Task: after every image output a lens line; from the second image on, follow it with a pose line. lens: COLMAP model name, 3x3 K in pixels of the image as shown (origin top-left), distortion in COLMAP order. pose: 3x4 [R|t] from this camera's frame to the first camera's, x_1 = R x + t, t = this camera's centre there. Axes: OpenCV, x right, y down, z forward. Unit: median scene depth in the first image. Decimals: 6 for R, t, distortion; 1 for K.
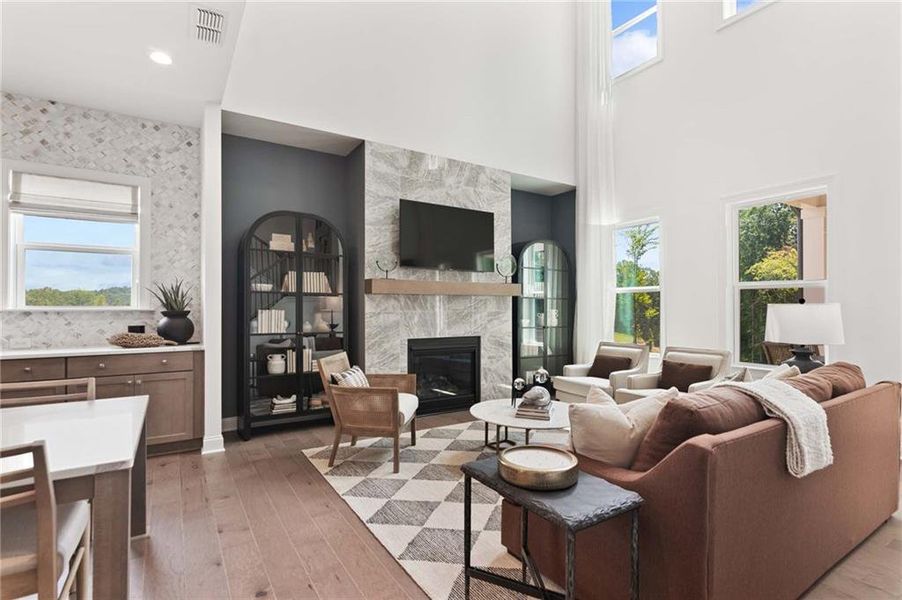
lens RADIAL K [[444.8, 0, 448.5], [0, 444.8, 303.6], [0, 0, 1]] dist [-0.000227, 0.000184]
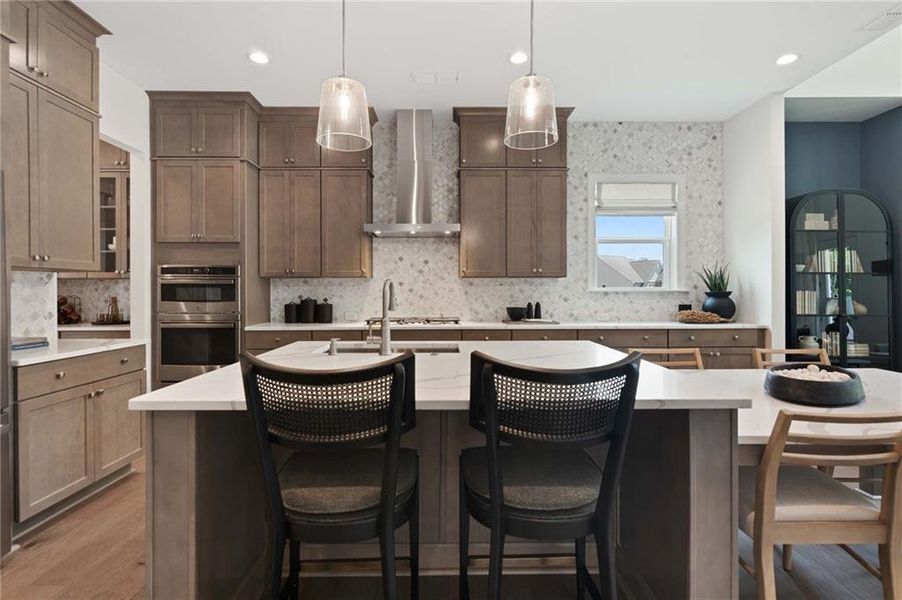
lens RADIAL K [[447.0, 0, 449.0], [0, 447.0, 286.0], [0, 0, 1]] dist [-0.000939, -0.000490]
pose [[0.847699, -0.005387, -0.530449, -0.595277], [0.007259, 0.999973, 0.001445, -0.003894], [0.530427, -0.005075, 0.847715, -0.288997]]
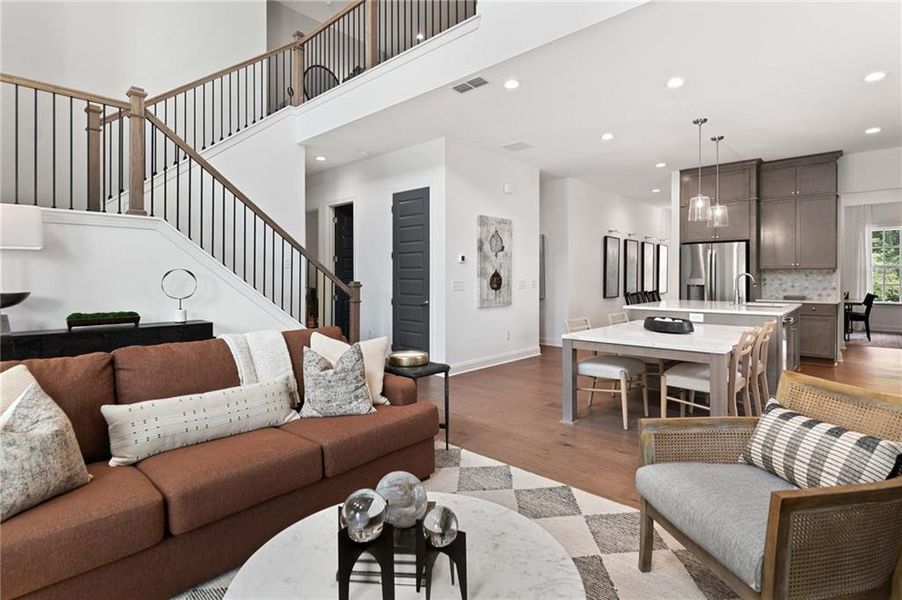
lens RADIAL K [[448.5, 0, 447.7], [0, 448.5, 279.3], [0, 0, 1]] dist [0.002509, 0.000556]
pose [[-0.967784, 0.003869, -0.251752, 0.220988], [0.005587, 0.999966, -0.006106, 0.011691], [0.251719, -0.007316, -0.967773, 1.241901]]
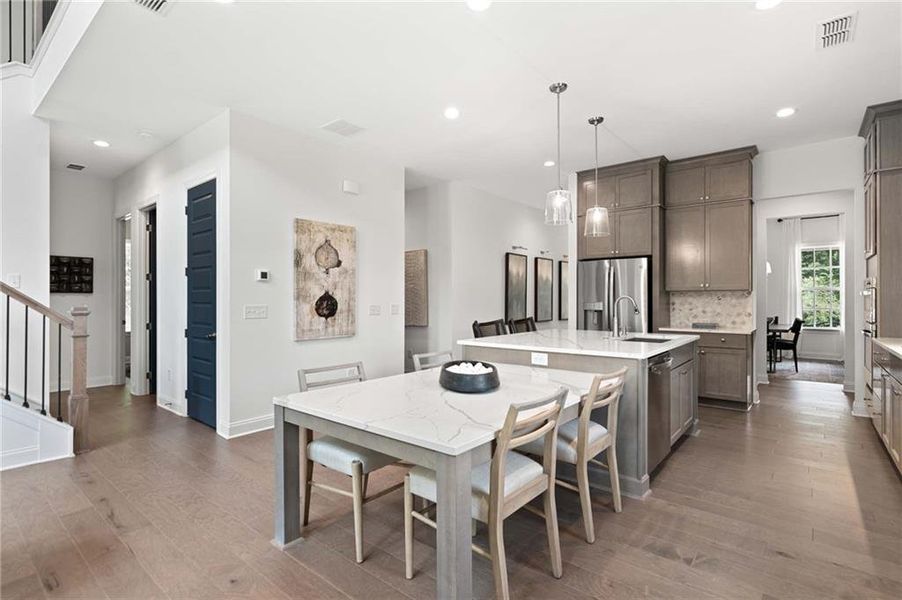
lens RADIAL K [[436.6, 0, 451.0], [0, 436.6, 300.0], [0, 0, 1]] dist [0.000724, 0.000378]
pose [[-0.950622, 0.001880, -0.310346, -0.303557], [0.005118, 0.999941, -0.009620, 0.007172], [0.310309, -0.010733, -0.950575, 0.978170]]
